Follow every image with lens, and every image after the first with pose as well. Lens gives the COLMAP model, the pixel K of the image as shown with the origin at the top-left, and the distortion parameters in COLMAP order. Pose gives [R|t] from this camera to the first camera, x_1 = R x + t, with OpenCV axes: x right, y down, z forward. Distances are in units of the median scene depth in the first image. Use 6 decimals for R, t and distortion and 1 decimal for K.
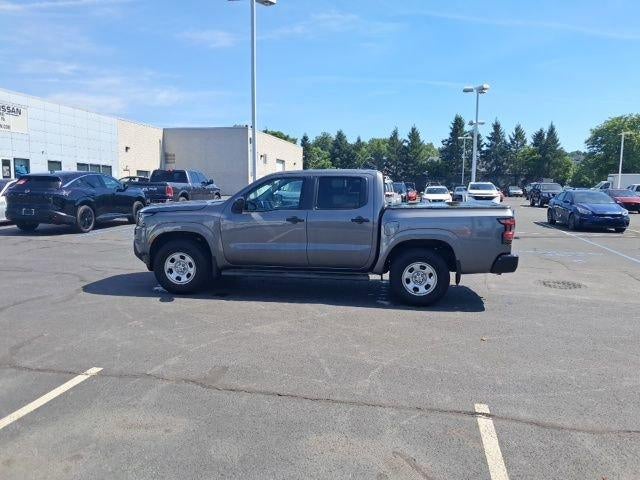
lens RADIAL K [[496.1, 0, 329.8], [0, 496.1, 247.4], [0, 0, 1]] dist [0.043148, -0.083953]
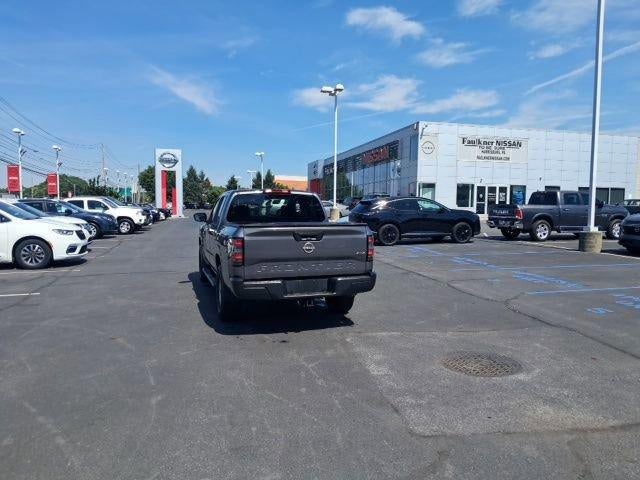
lens RADIAL K [[493.6, 0, 320.0], [0, 493.6, 240.0], [0, 0, 1]] dist [0.050230, -0.070201]
pose [[0.428796, 0.051711, -0.901920, 0.527777], [-0.109468, 0.993978, 0.004946, -0.032046], [0.896744, 0.096611, 0.431875, 0.320533]]
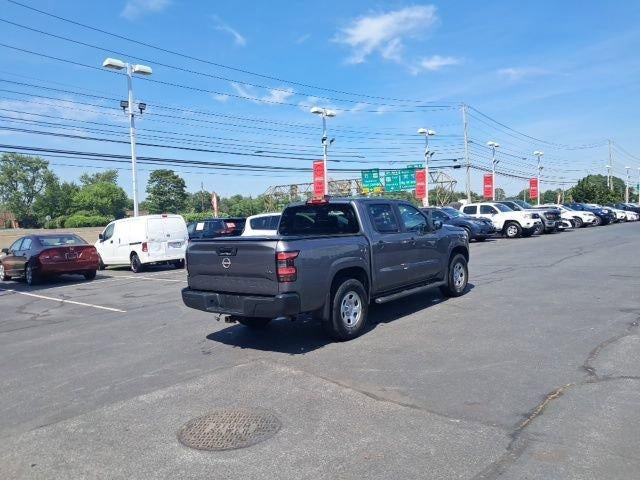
lens RADIAL K [[493.2, 0, 323.9], [0, 493.2, 239.2], [0, 0, 1]] dist [0.046210, -0.067623]
pose [[-0.499392, 0.048338, -0.865026, 0.465224], [-0.071831, 0.992695, 0.096941, -0.084726], [0.863393, 0.110548, -0.492272, 0.739025]]
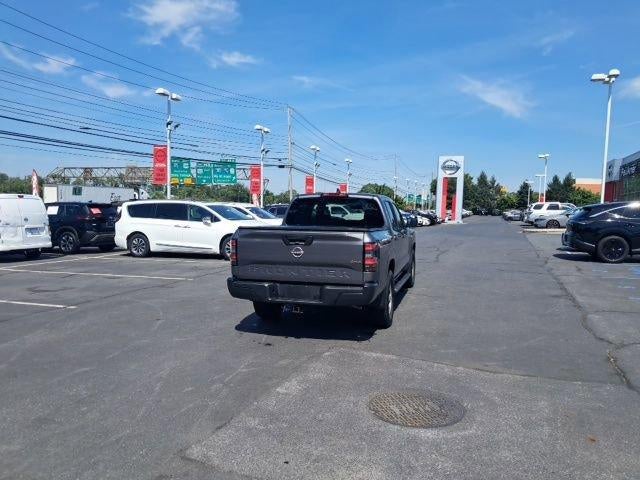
lens RADIAL K [[492.3, 0, 328.8], [0, 492.3, 240.9], [0, 0, 1]] dist [0.053284, -0.081680]
pose [[-0.120115, 0.049753, -0.991513, 0.543511], [-0.140328, 0.987865, 0.066569, -0.060472], [0.982792, 0.147133, -0.111675, 0.548215]]
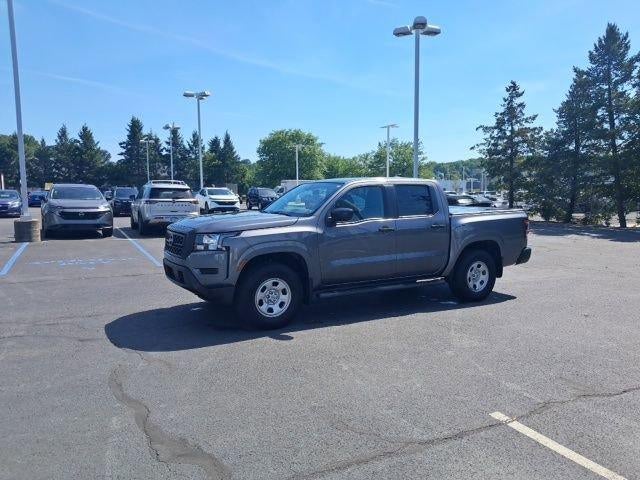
lens RADIAL K [[495.9, 0, 339.4], [0, 495.9, 242.4], [0, 0, 1]] dist [0.041854, -0.065823]
pose [[0.786346, -0.070695, 0.613728, -0.328622], [0.082332, 0.996561, 0.009304, -0.021538], [-0.612275, 0.043214, 0.789463, 0.134390]]
